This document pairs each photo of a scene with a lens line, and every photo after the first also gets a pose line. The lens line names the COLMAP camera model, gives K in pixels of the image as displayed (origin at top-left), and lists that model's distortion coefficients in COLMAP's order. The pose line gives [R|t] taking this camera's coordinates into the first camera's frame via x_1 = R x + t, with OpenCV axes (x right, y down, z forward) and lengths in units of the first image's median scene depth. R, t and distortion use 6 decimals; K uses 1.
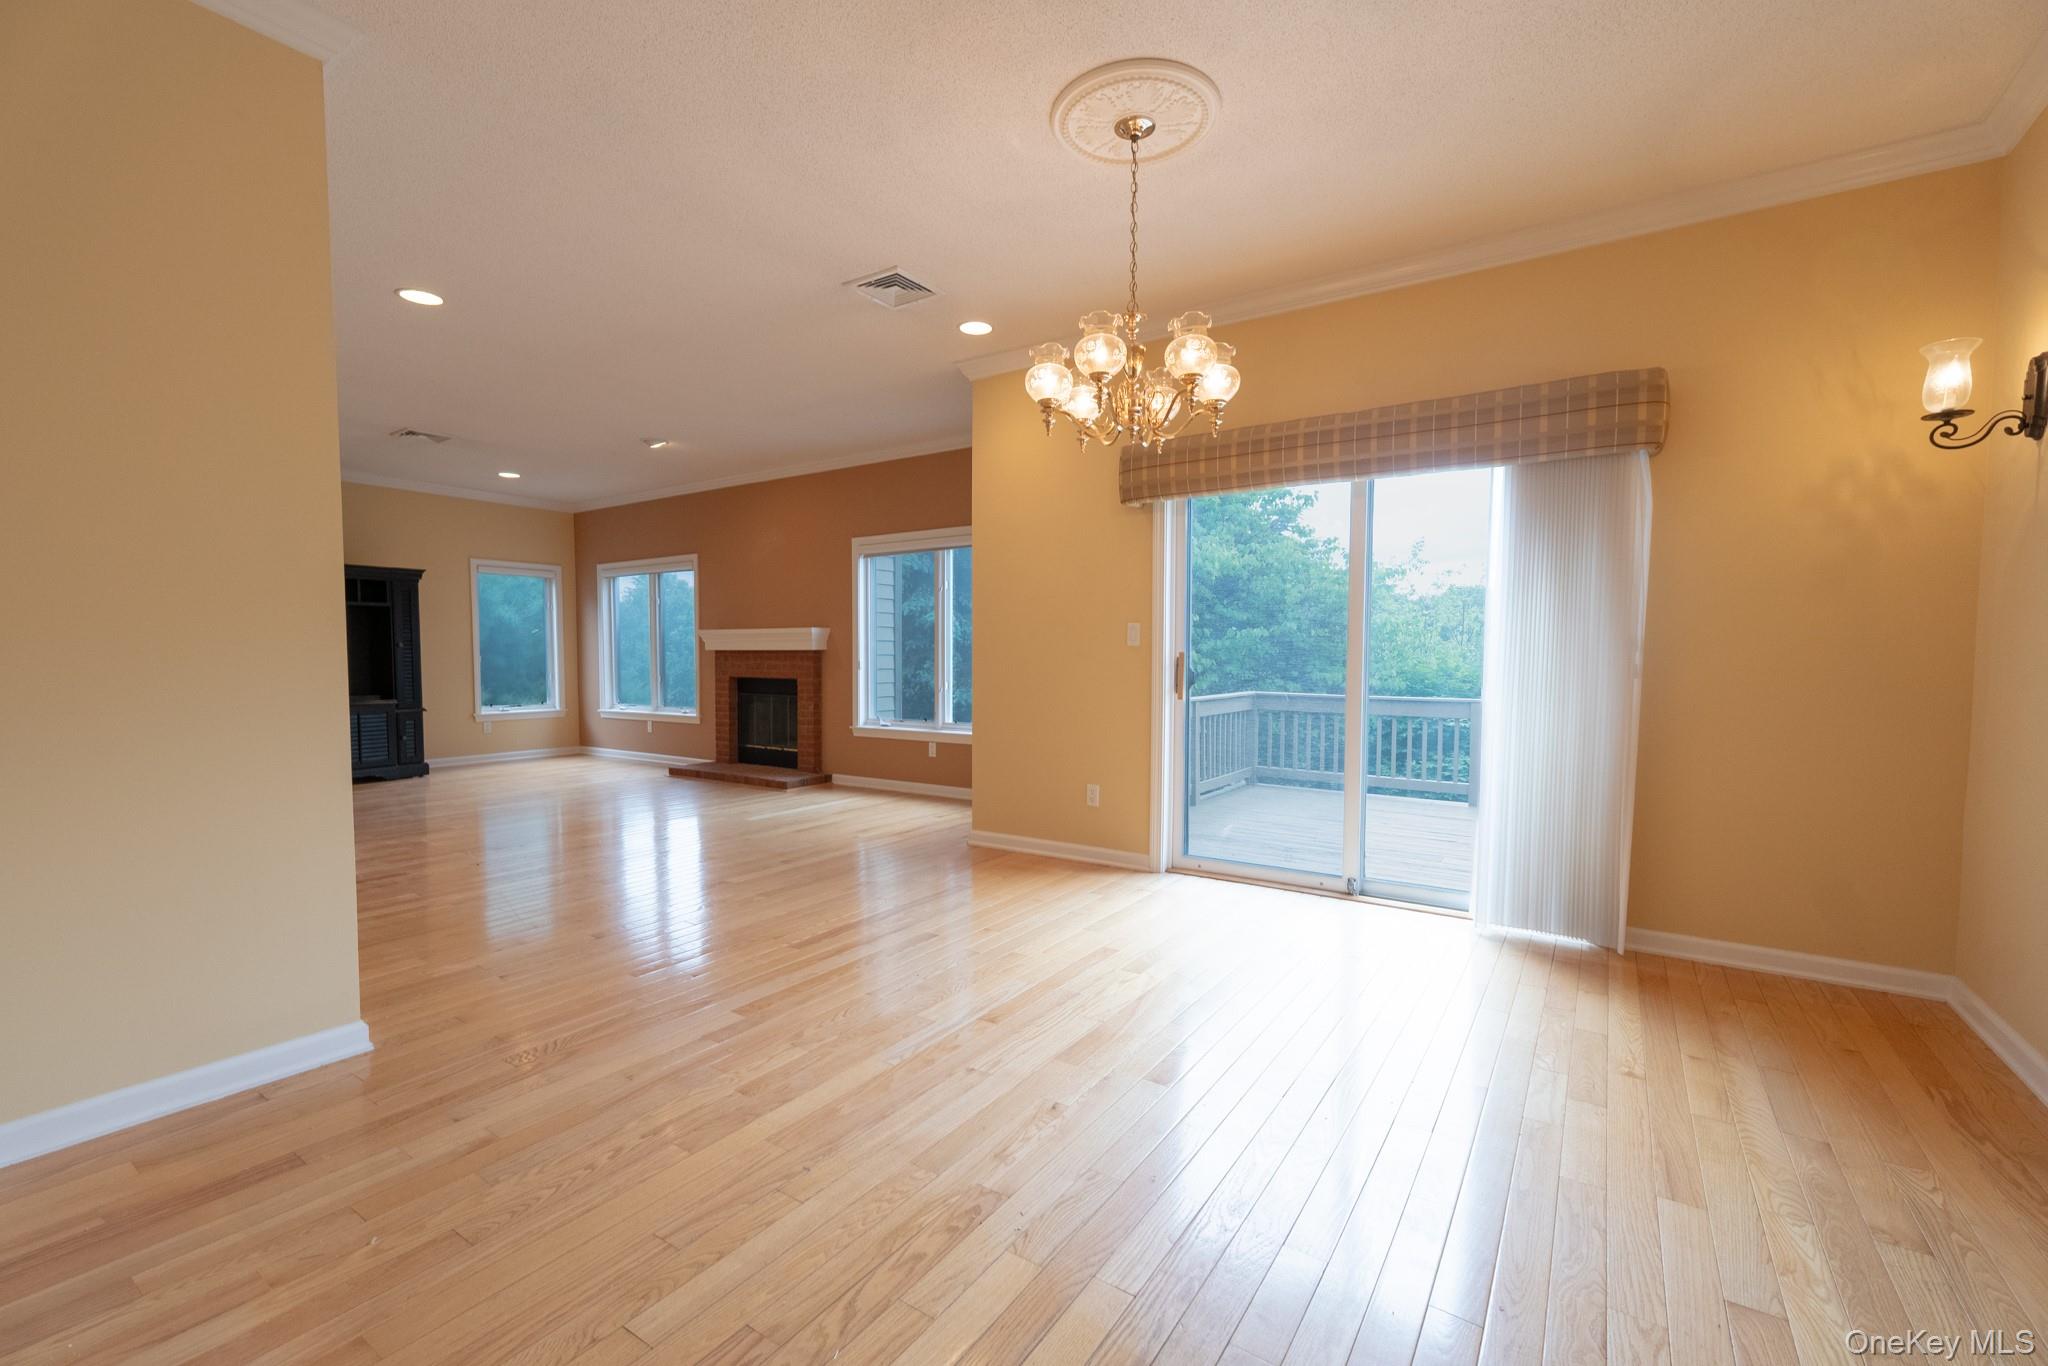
lens RADIAL K [[867.9, 0, 1023.4], [0, 867.9, 688.6], [0, 0, 1]] dist [0.008964, -0.000327]
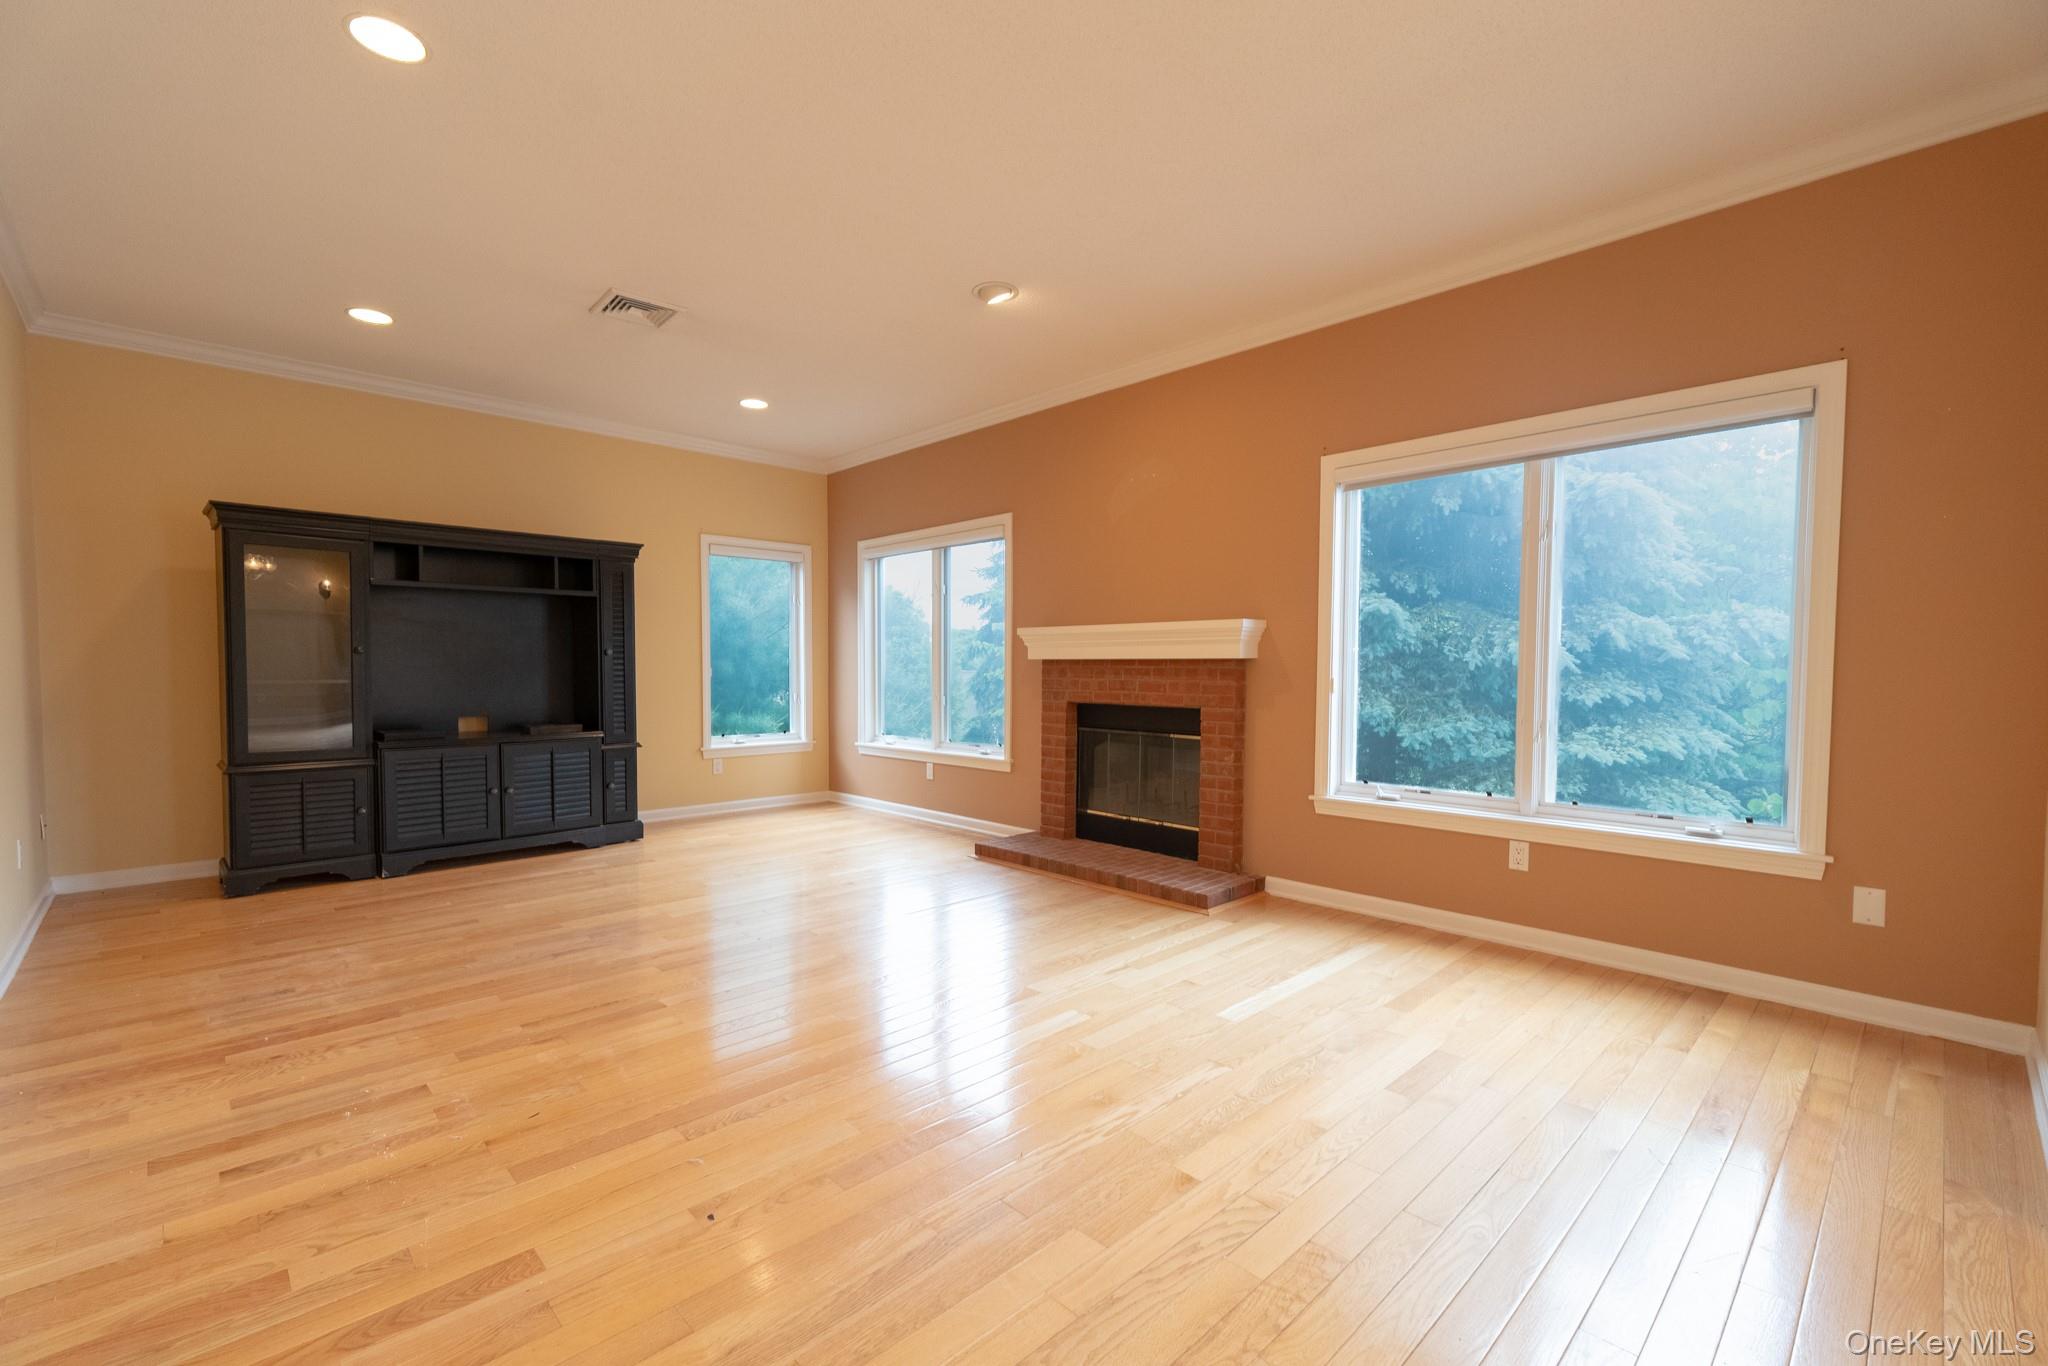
lens RADIAL K [[867.9, 0, 1014.8], [0, 867.9, 687.8], [0, 0, 1]] dist [0.008964, -0.000327]
pose [[0.976983, 0.006463, -0.213221, -0.237236], [-0.009809, 0.999845, -0.014639, -0.013793], [0.213093, 0.016394, 0.976894, 0.371327]]
